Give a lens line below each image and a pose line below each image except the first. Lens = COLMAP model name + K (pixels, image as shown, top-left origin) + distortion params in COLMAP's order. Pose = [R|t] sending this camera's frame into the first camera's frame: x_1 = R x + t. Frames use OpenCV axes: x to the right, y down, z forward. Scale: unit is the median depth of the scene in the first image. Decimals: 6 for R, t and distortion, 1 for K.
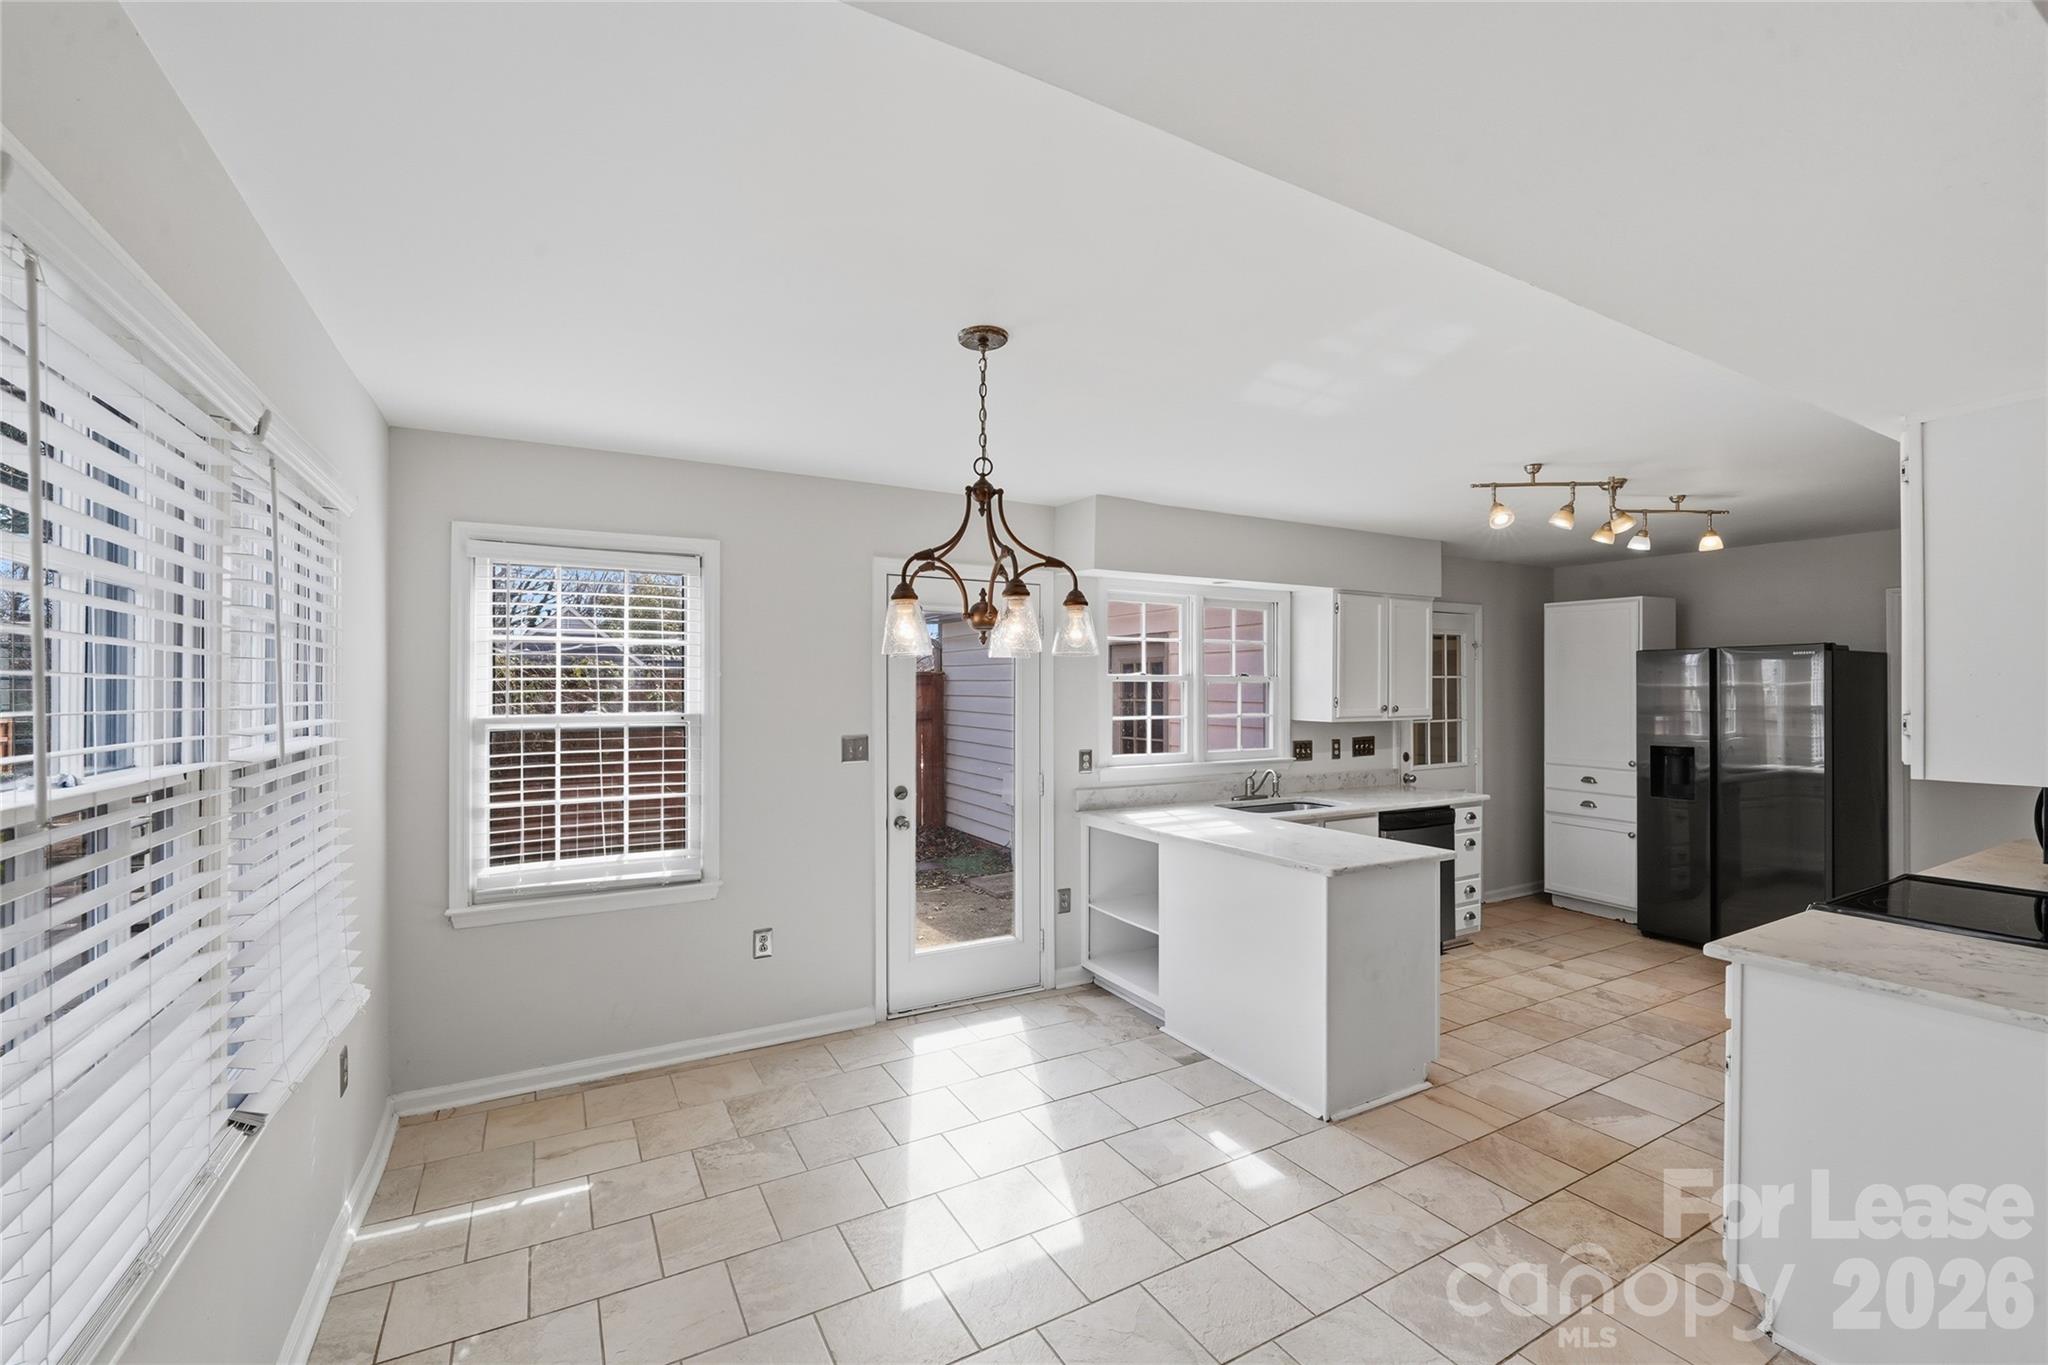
lens RADIAL K [[848.3, 0, 1011.1], [0, 848.3, 687.1], [0, 0, 1]] dist [-0.006234, -0.004031]
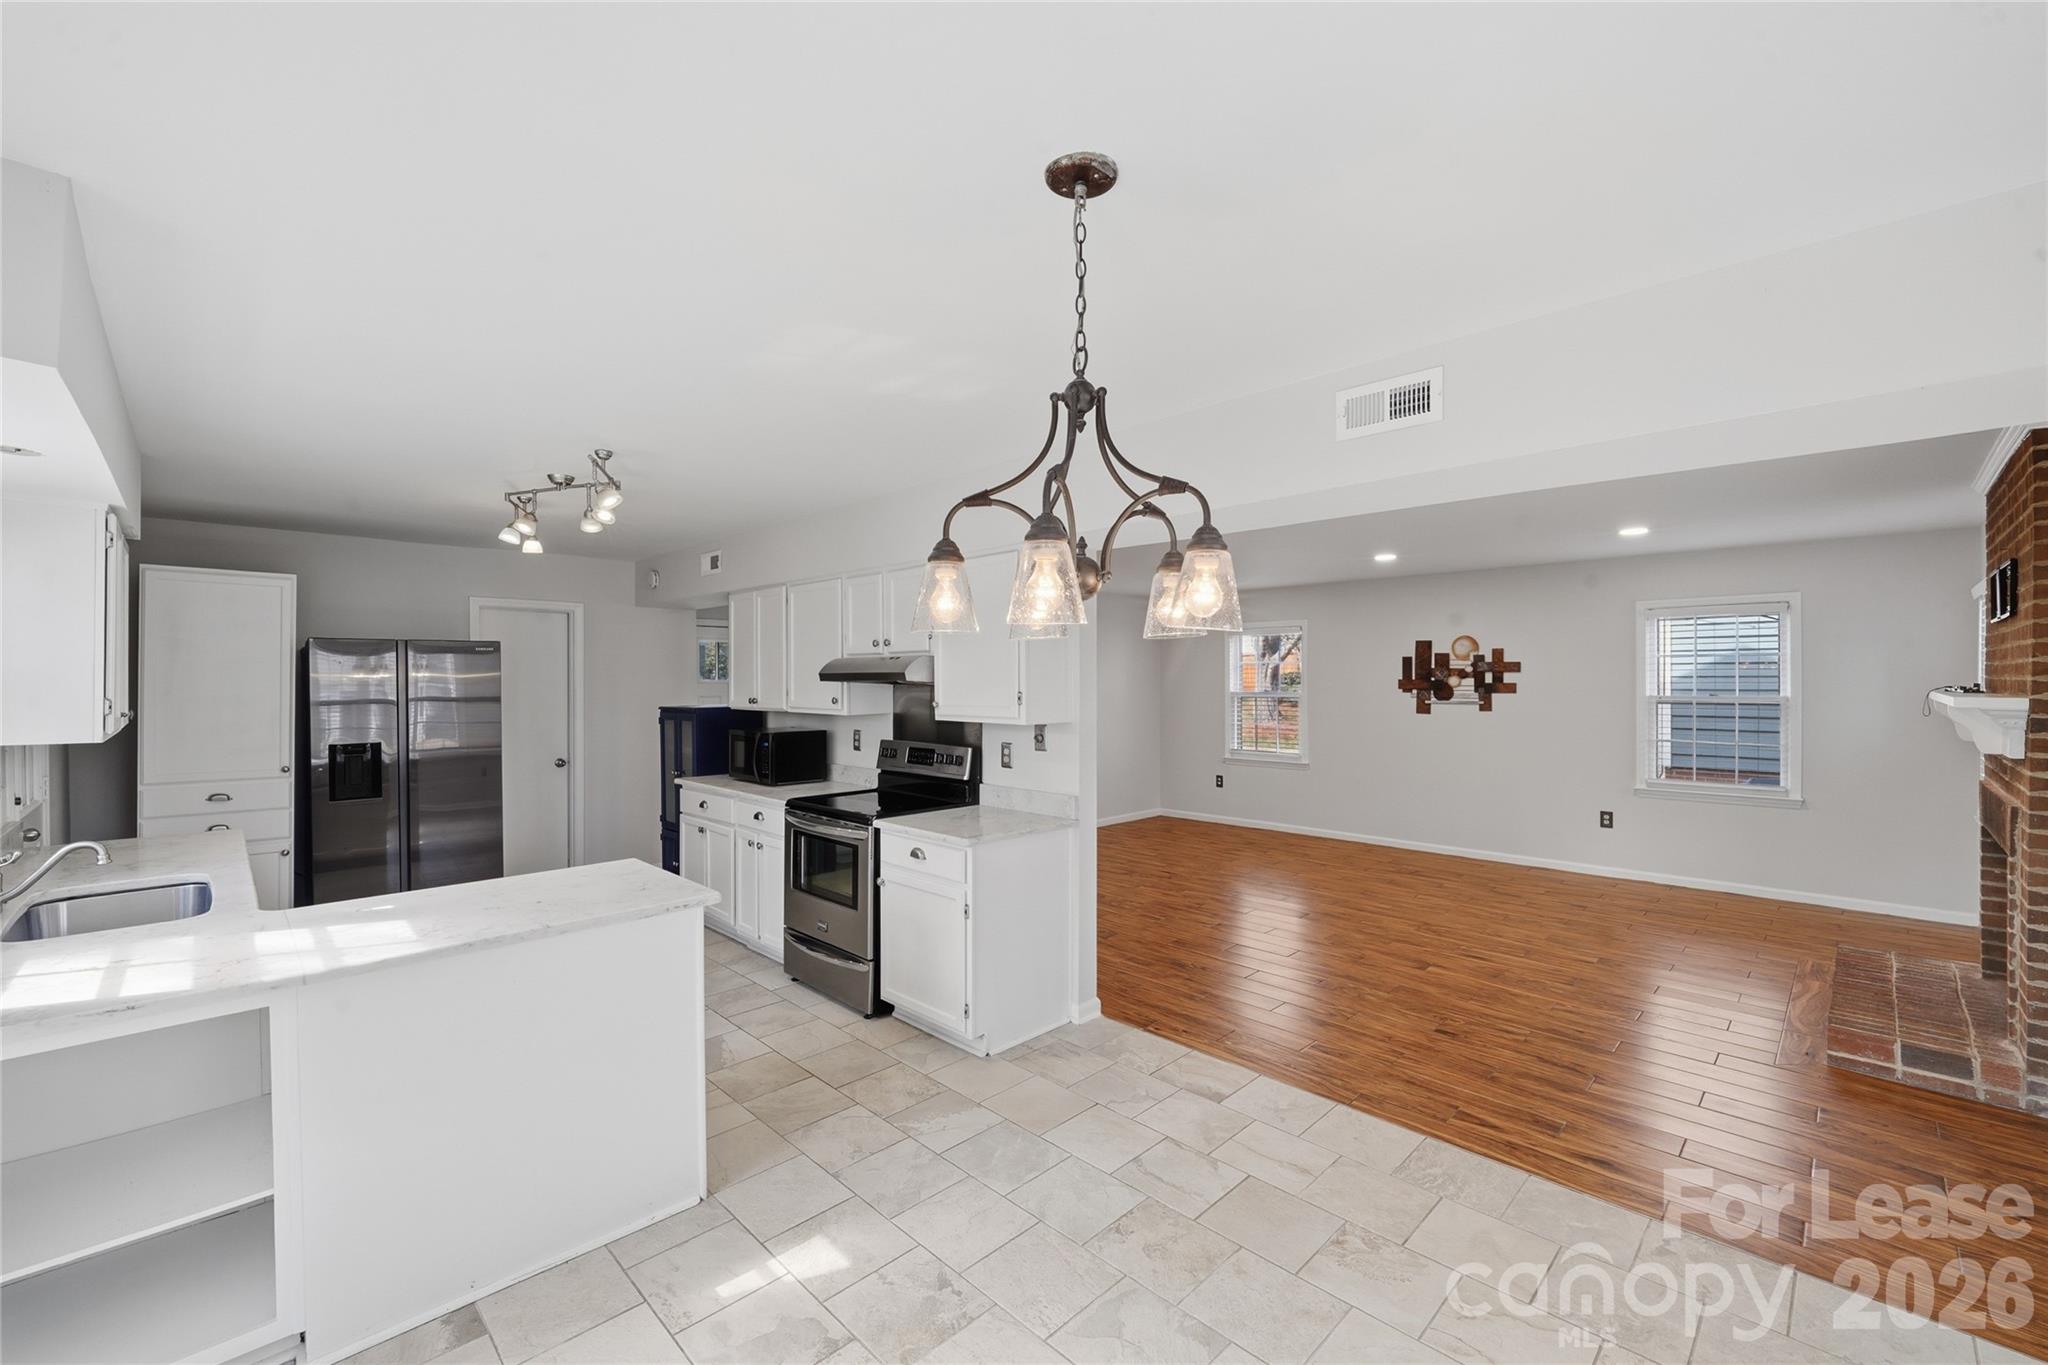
lens RADIAL K [[848.3, 0, 1015.6], [0, 848.3, 682.1], [0, 0, 1]] dist [-0.006234, -0.004031]
pose [[-0.273335, -0.003105, 0.961914, -0.318081], [0.000818, 0.999994, 0.003460, 0.000059], [-0.961919, 0.001733, -0.273331, 0.576411]]
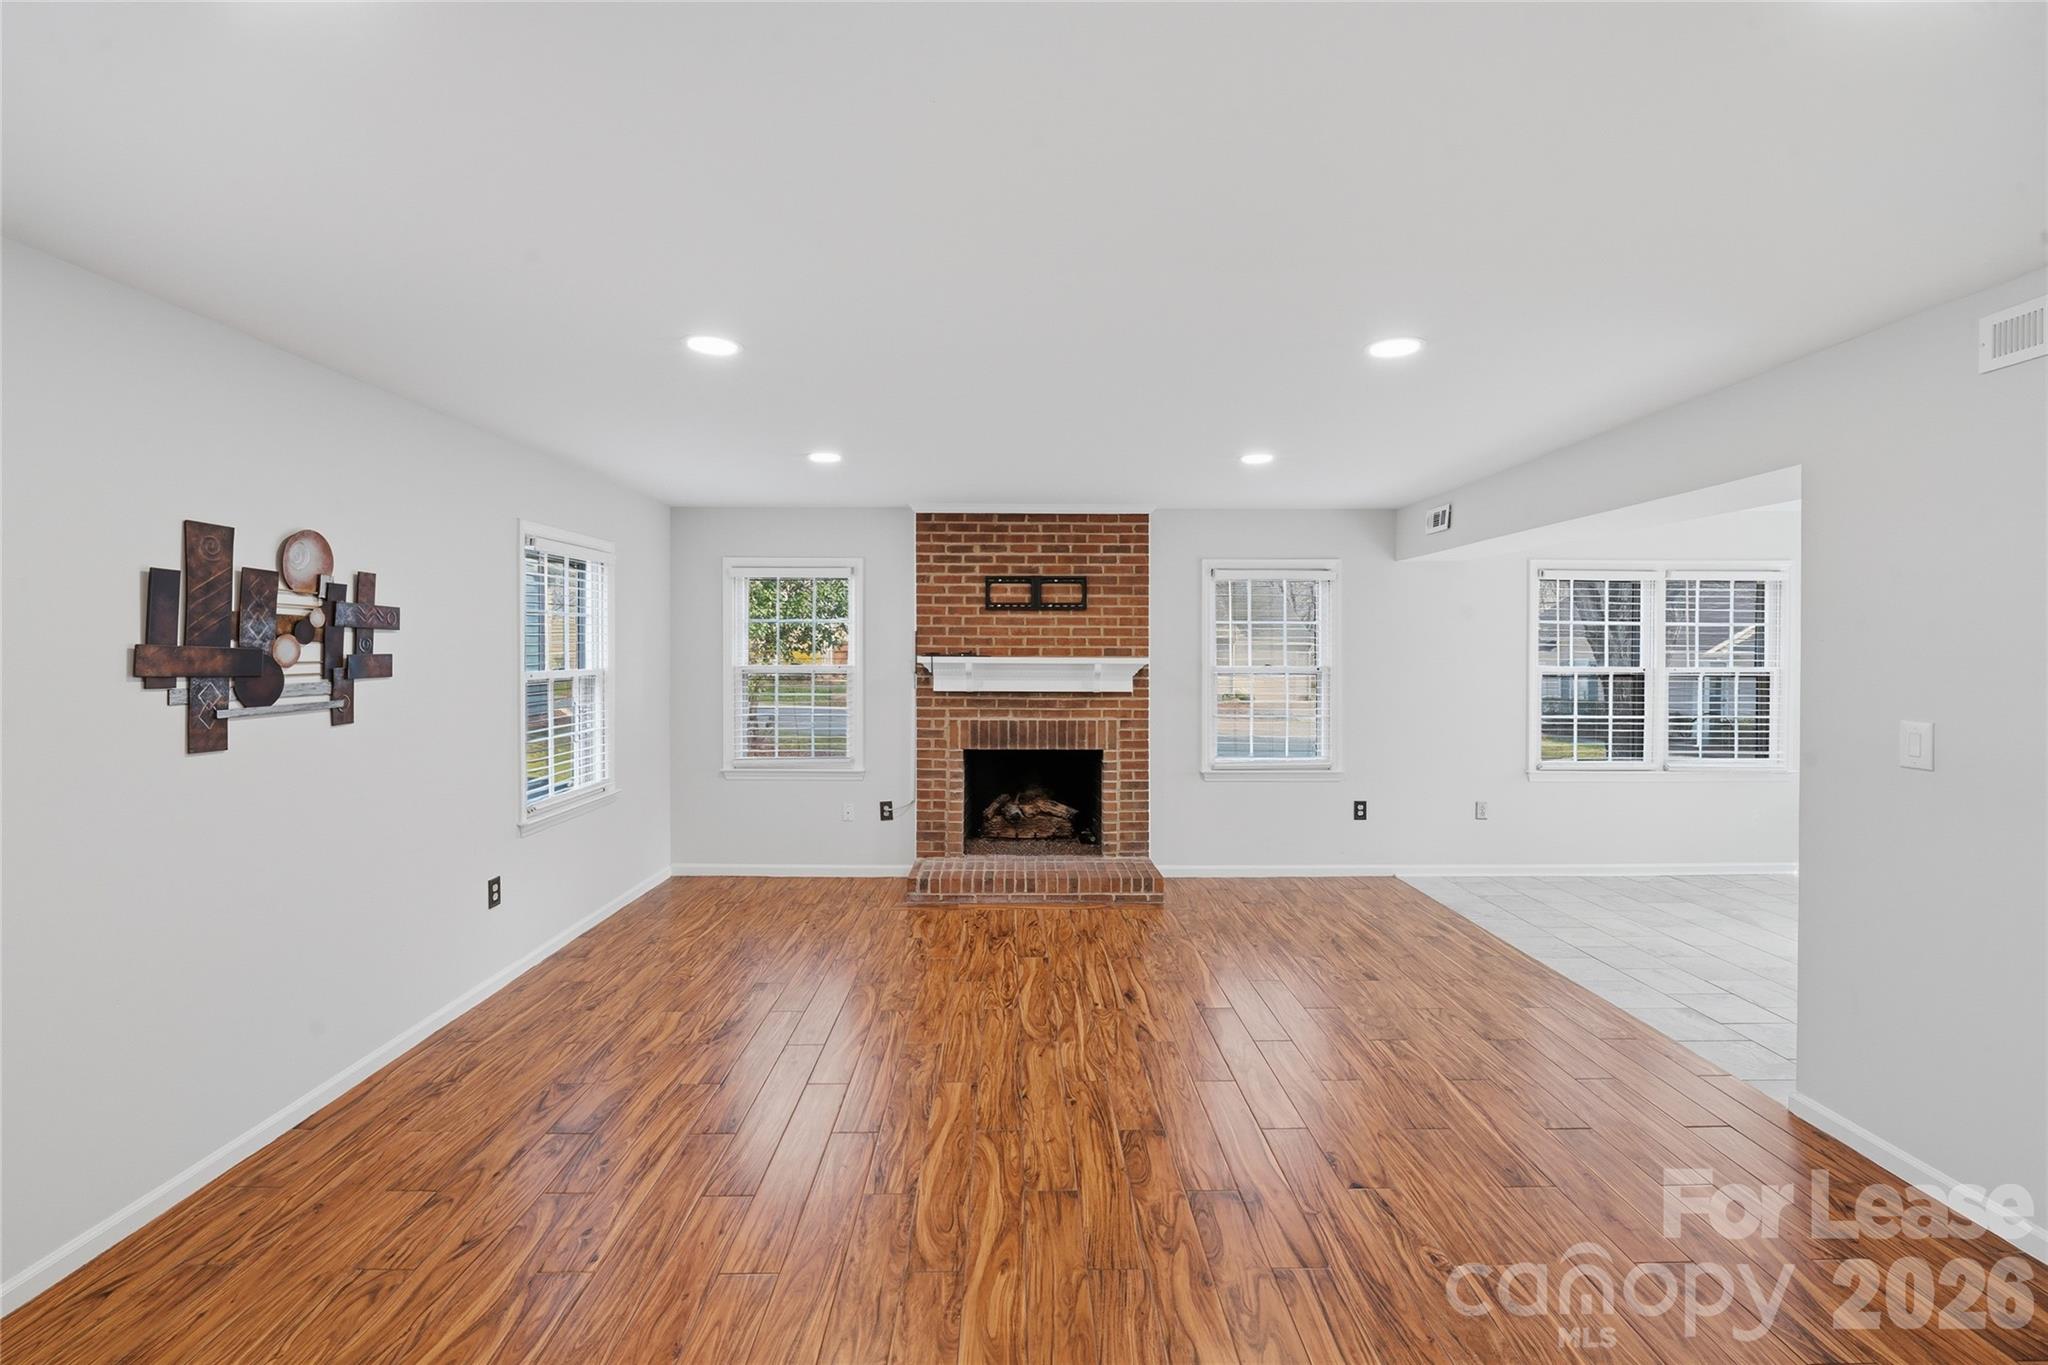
lens RADIAL K [[848.3, 0, 1014.6], [0, 848.3, 668.8], [0, 0, 1]] dist [-0.006234, -0.004031]
pose [[-0.479632, 0.018825, -0.877268, 1.167751], [-0.001062, 0.999757, 0.022034, 0.003462], [0.877469, 0.011500, -0.479495, 0.089191]]
